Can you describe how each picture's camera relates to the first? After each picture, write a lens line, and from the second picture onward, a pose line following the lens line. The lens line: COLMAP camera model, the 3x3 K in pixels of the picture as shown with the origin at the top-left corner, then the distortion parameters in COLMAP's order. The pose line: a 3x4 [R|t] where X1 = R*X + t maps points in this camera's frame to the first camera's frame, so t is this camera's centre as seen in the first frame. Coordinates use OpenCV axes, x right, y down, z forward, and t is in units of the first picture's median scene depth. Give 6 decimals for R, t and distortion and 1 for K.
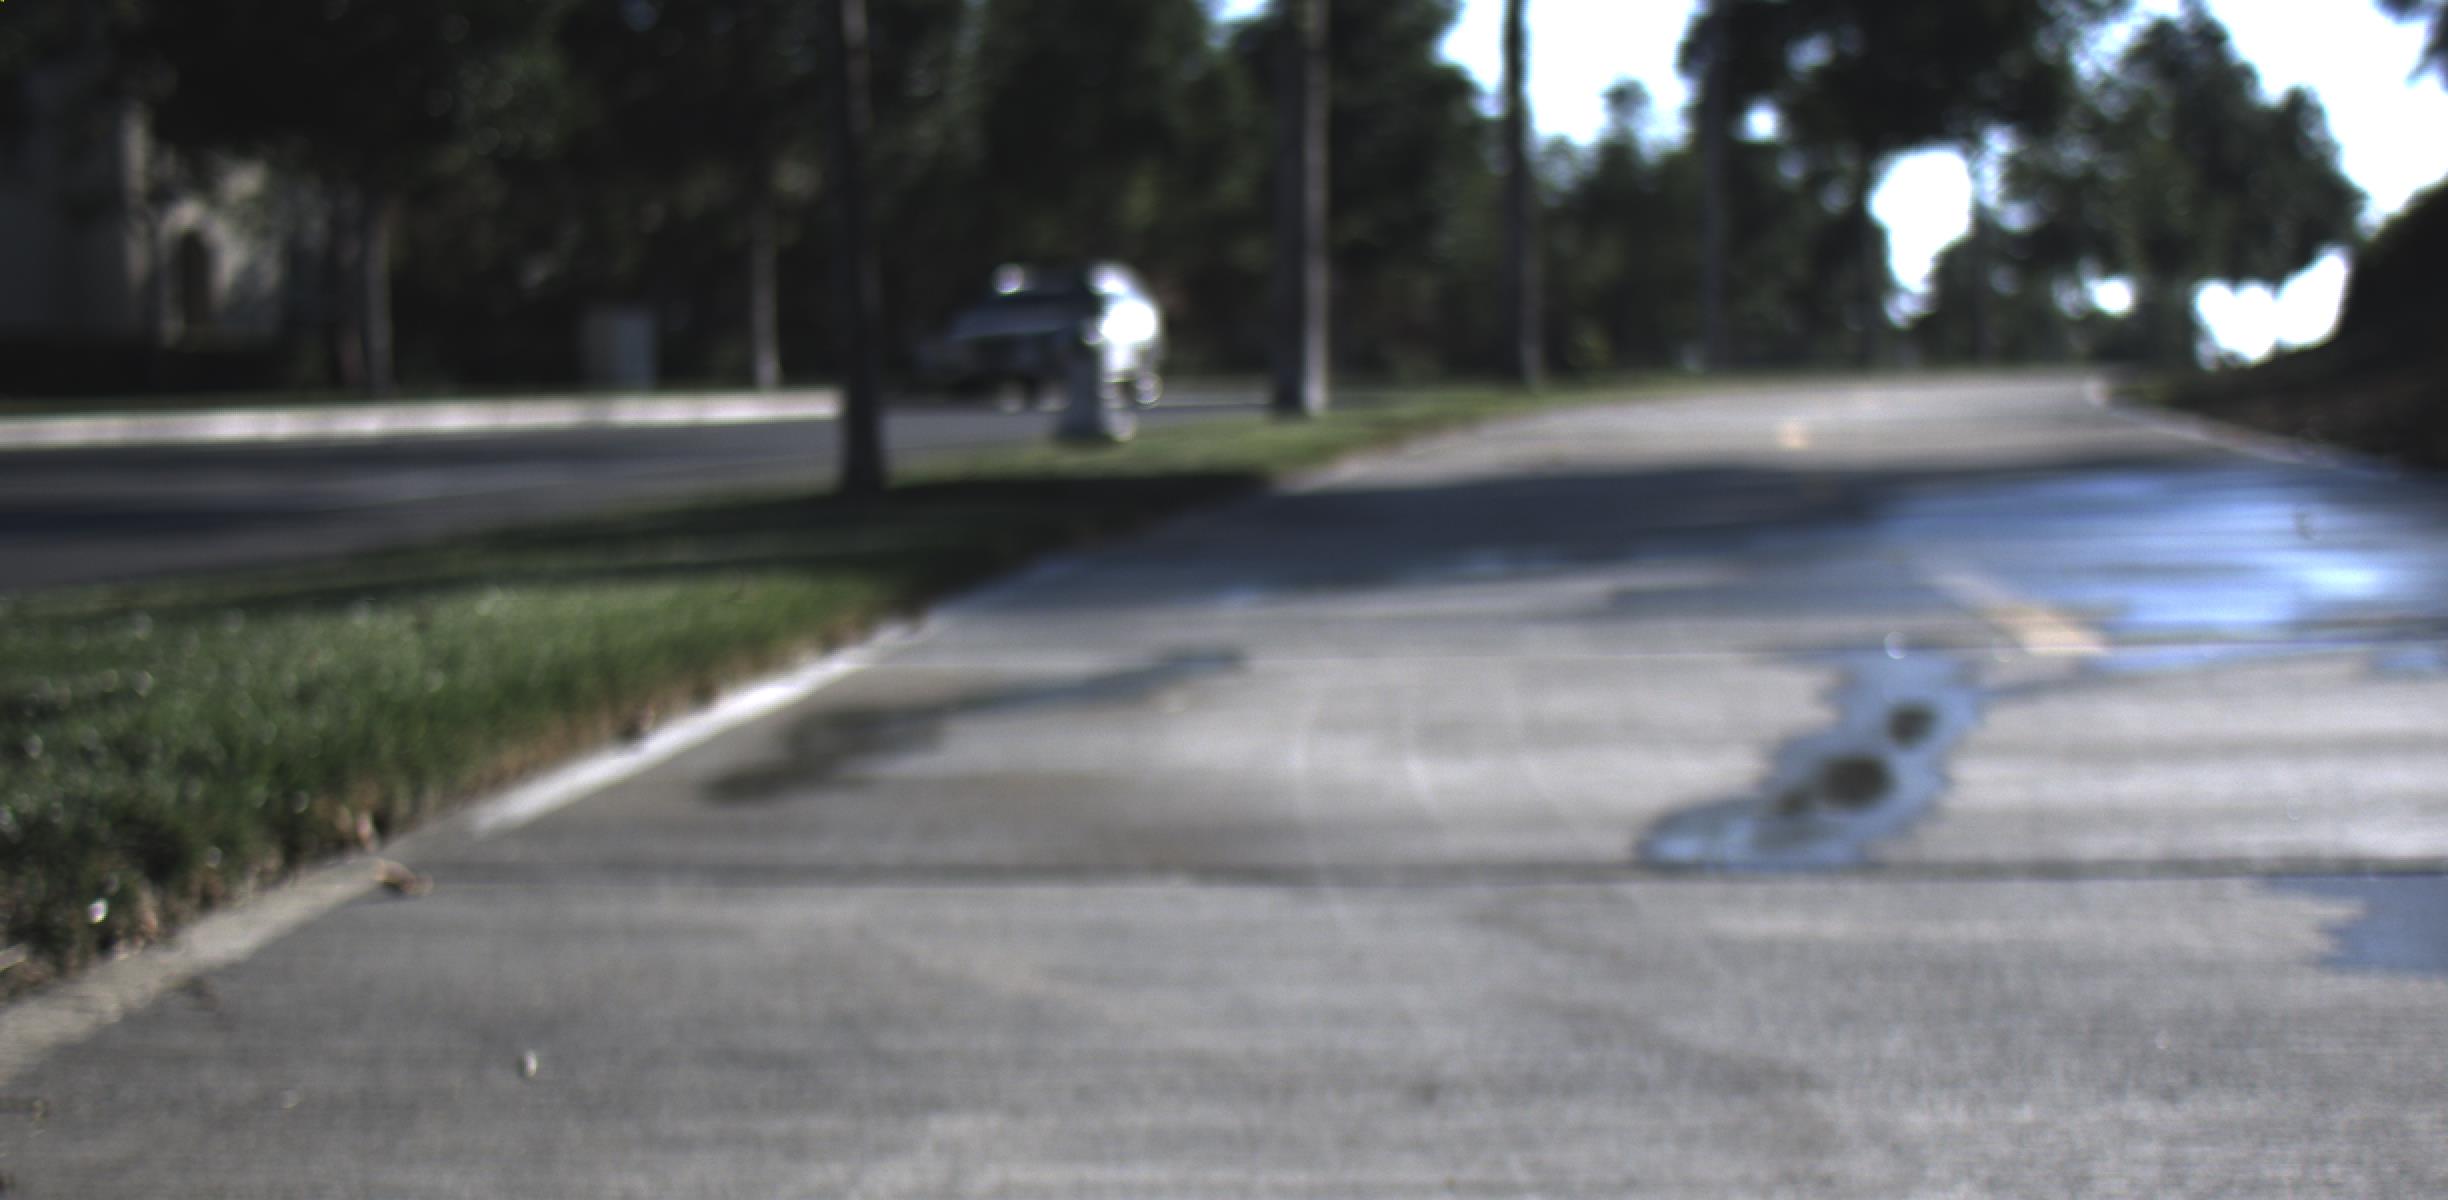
lens RADIAL K [[6862.3, 0, 1227.0], [0, 6862.3, 604.1], [0, 0, 1]] dist [0.359609, 0.000000]
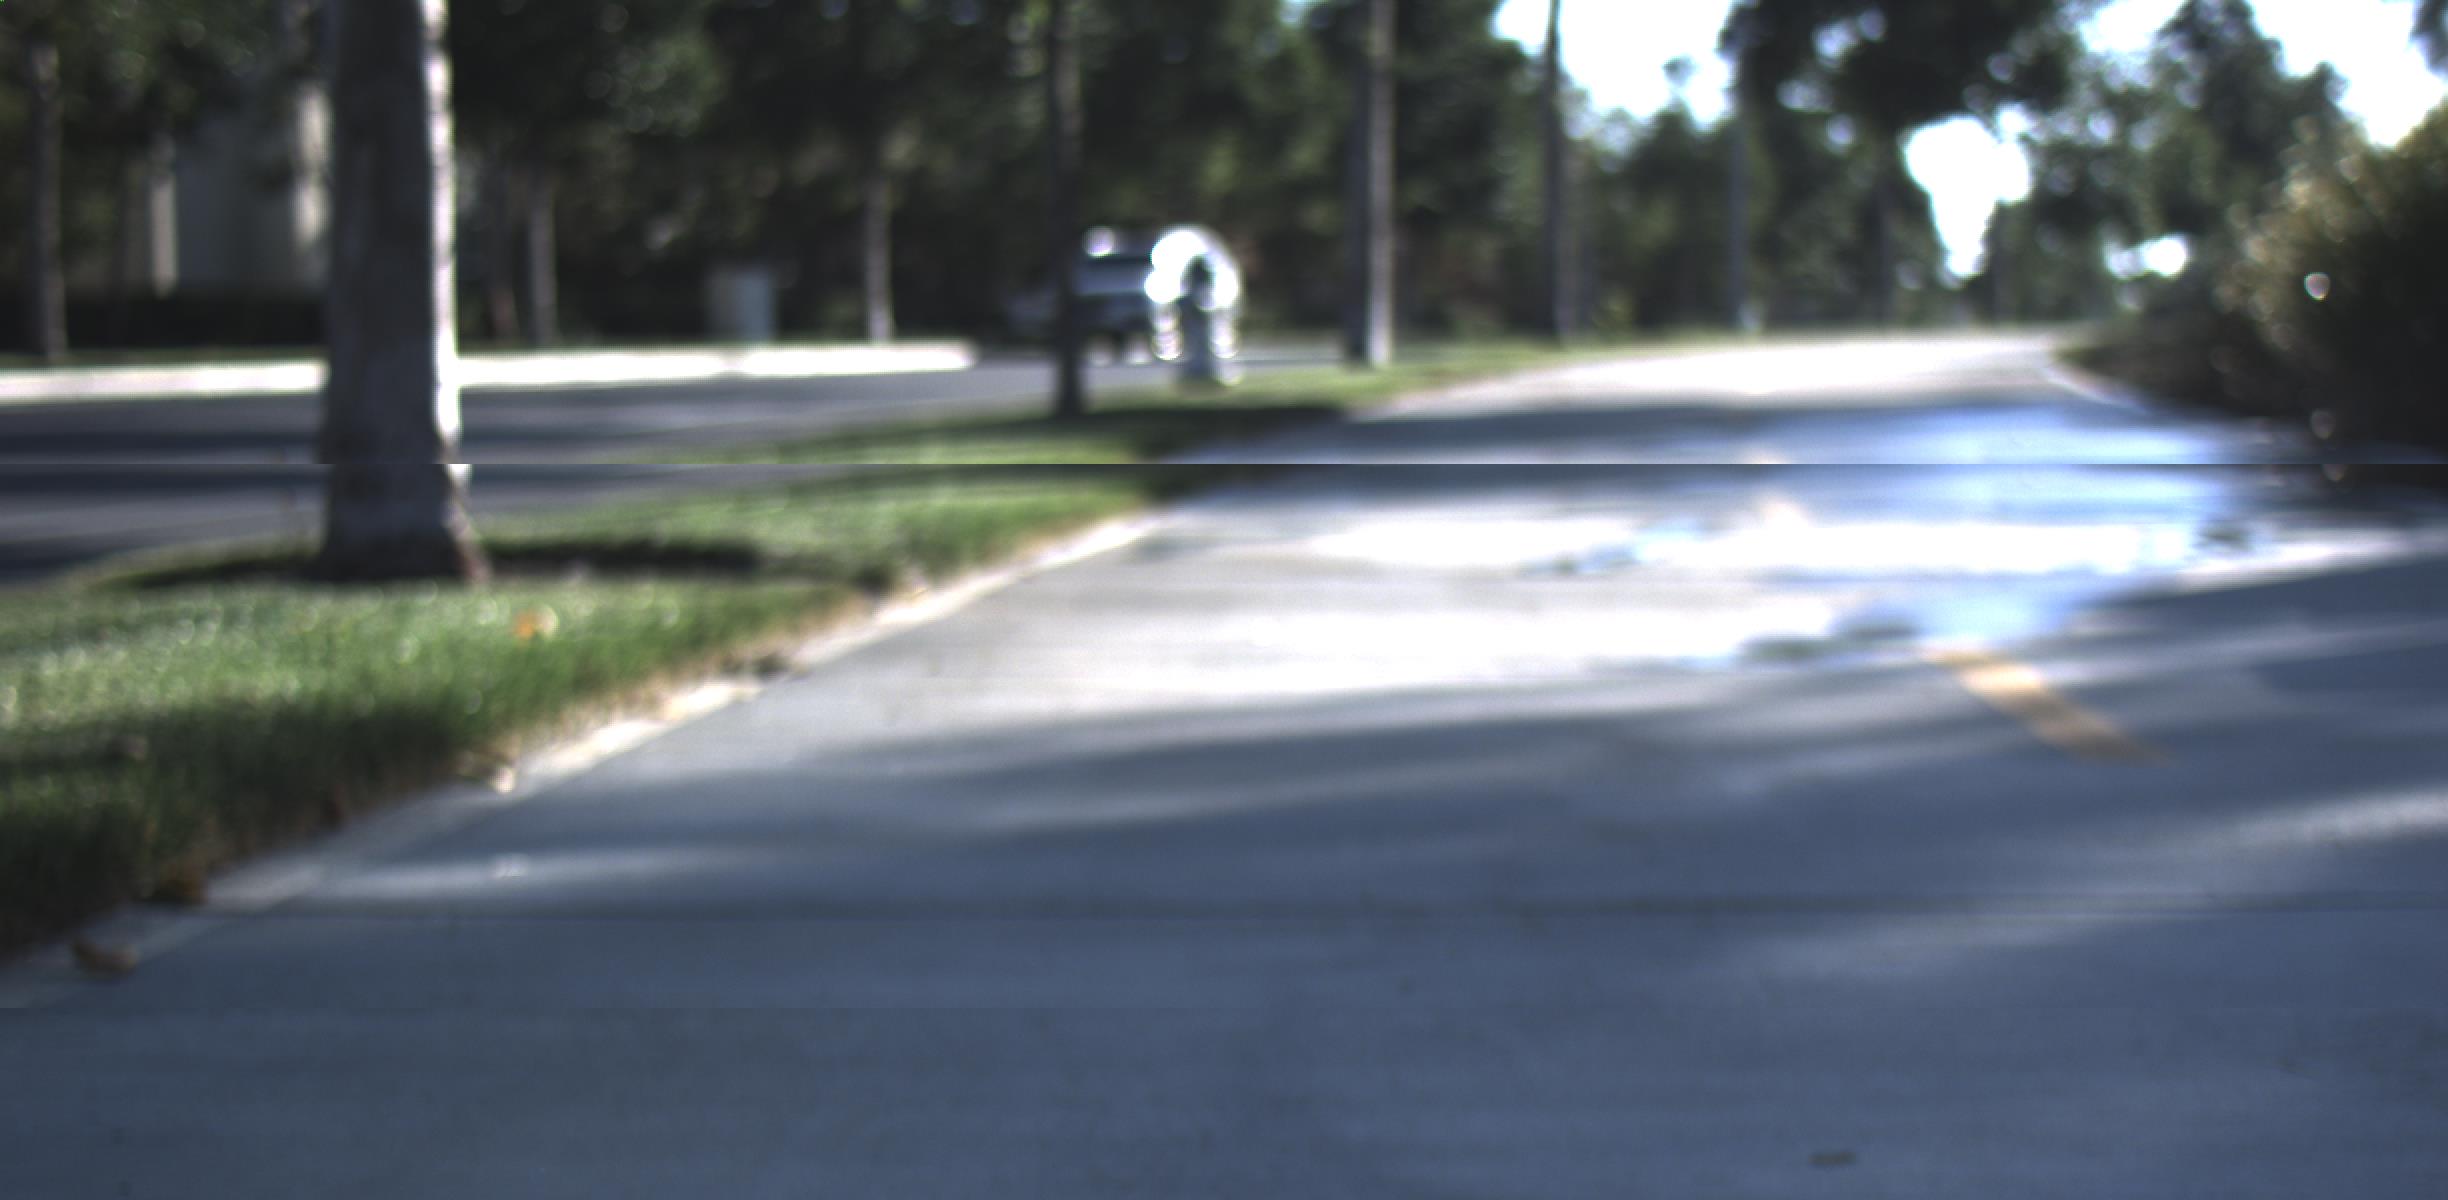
lens RADIAL K [[6862.3, 0, 1202.5], [0, 6862.3, 597.3], [0, 0, 1]] dist [0.359609, 0.000000]
pose [[0.999904, 0.004433, -0.013096, -0.000859], [-0.004363, 0.999976, 0.005415, 0.002711], [0.013120, -0.005358, 0.999900, -0.080324]]
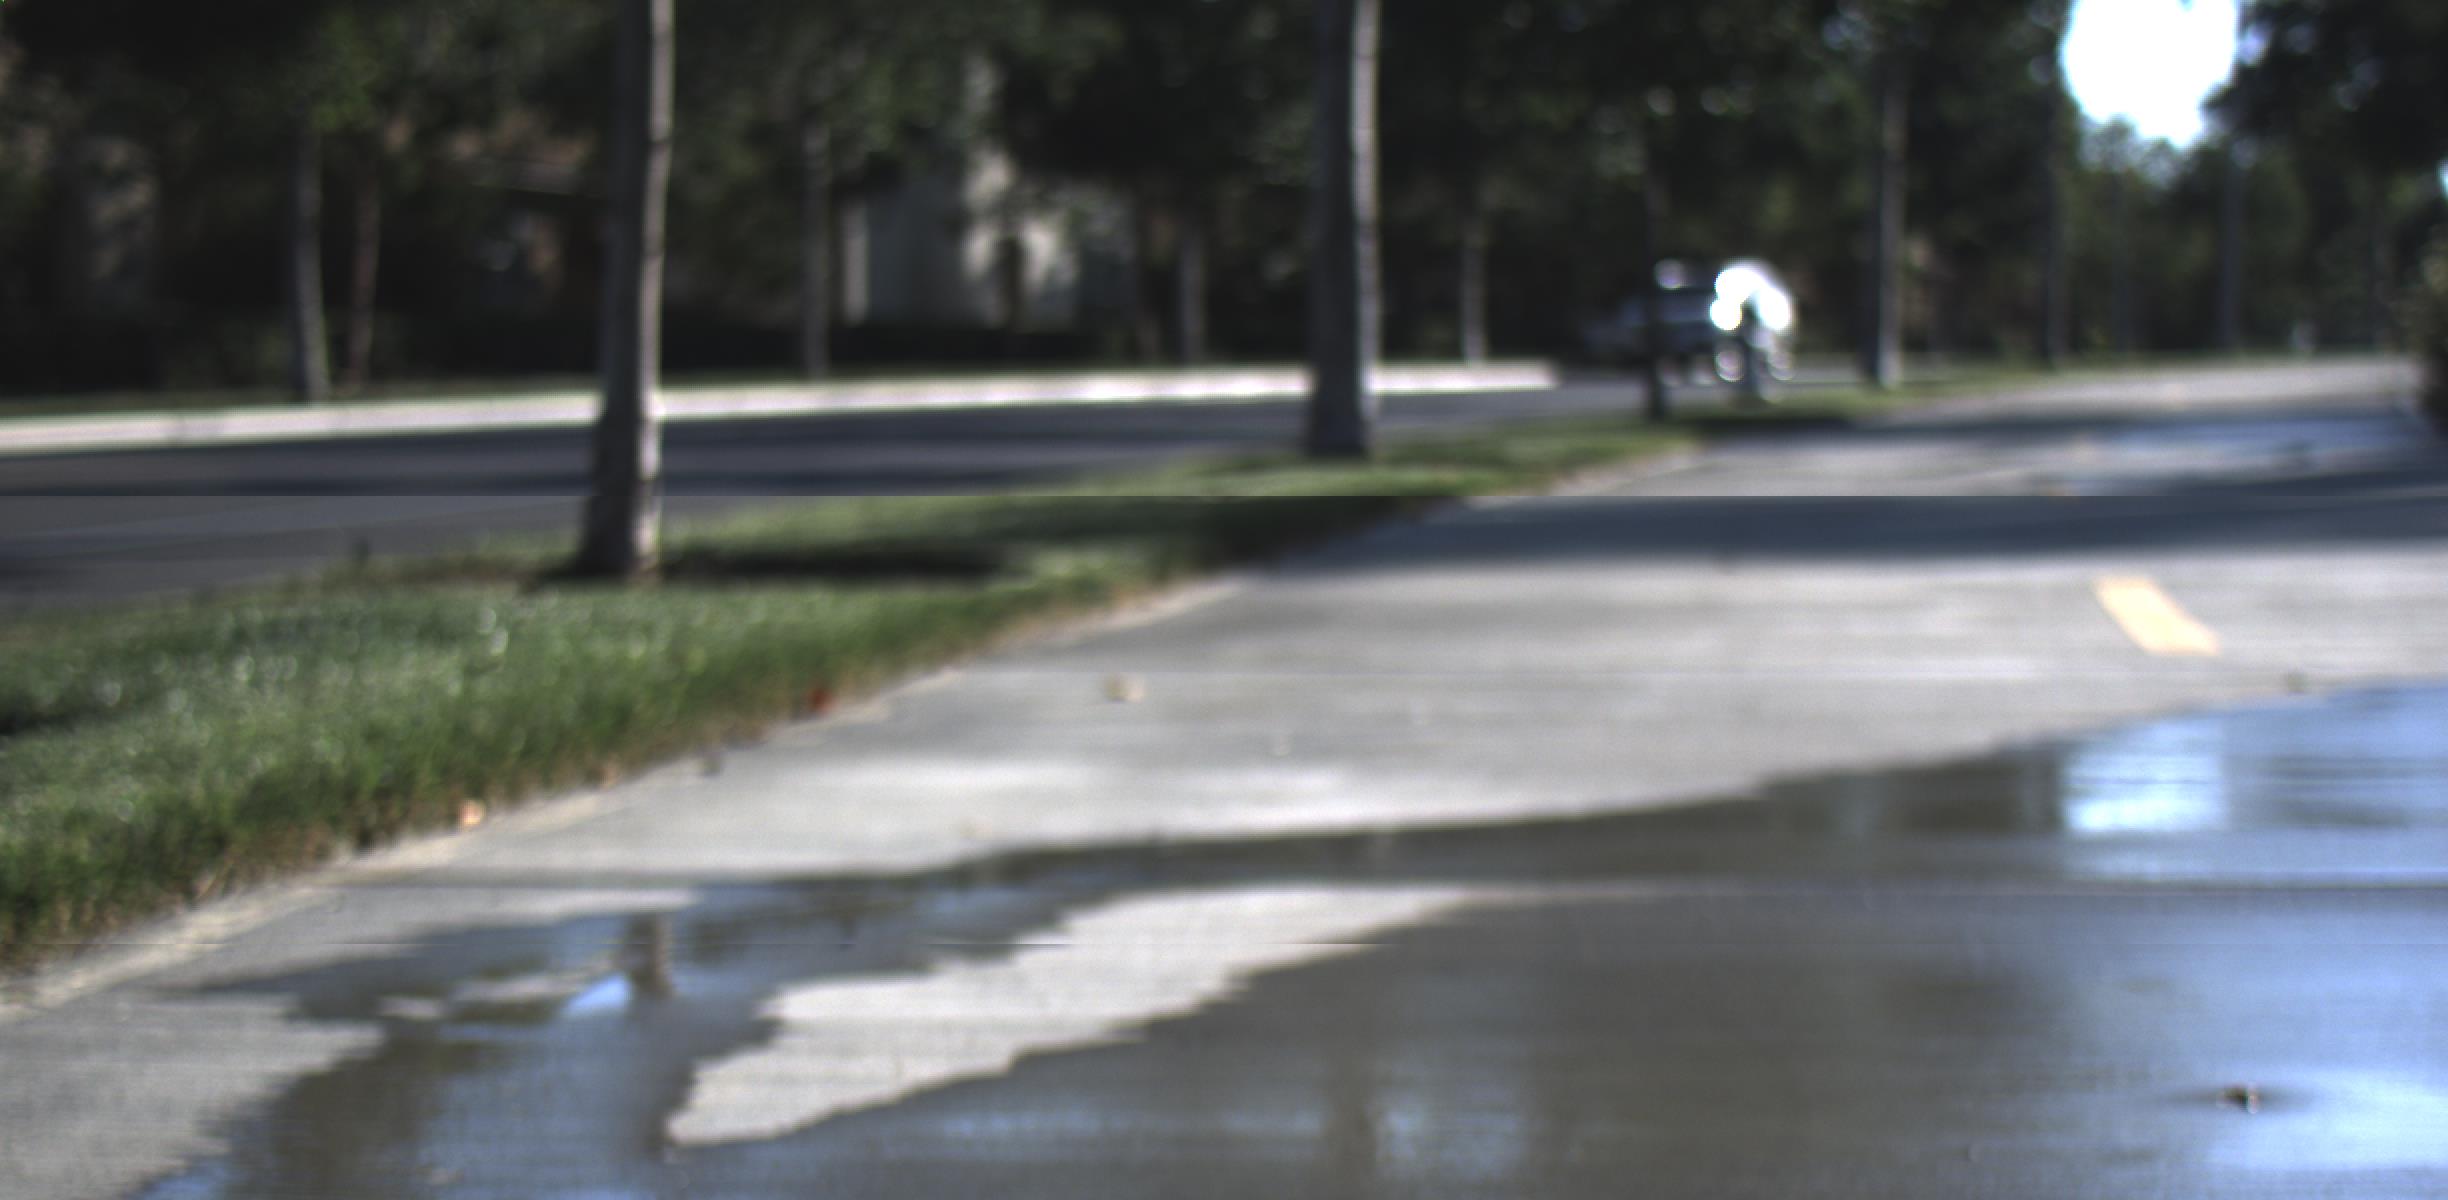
lens RADIAL K [[6841.0, 0, 1220.0], [0, 6841.0, 605.4], [0, 0, 1]] dist [0.305380, 0.000000]
pose [[0.995645, 0.008640, -0.092824, 0.002239], [-0.008278, 0.999957, 0.004276, 0.006547], [0.092857, -0.003489, 0.995673, -0.205222]]
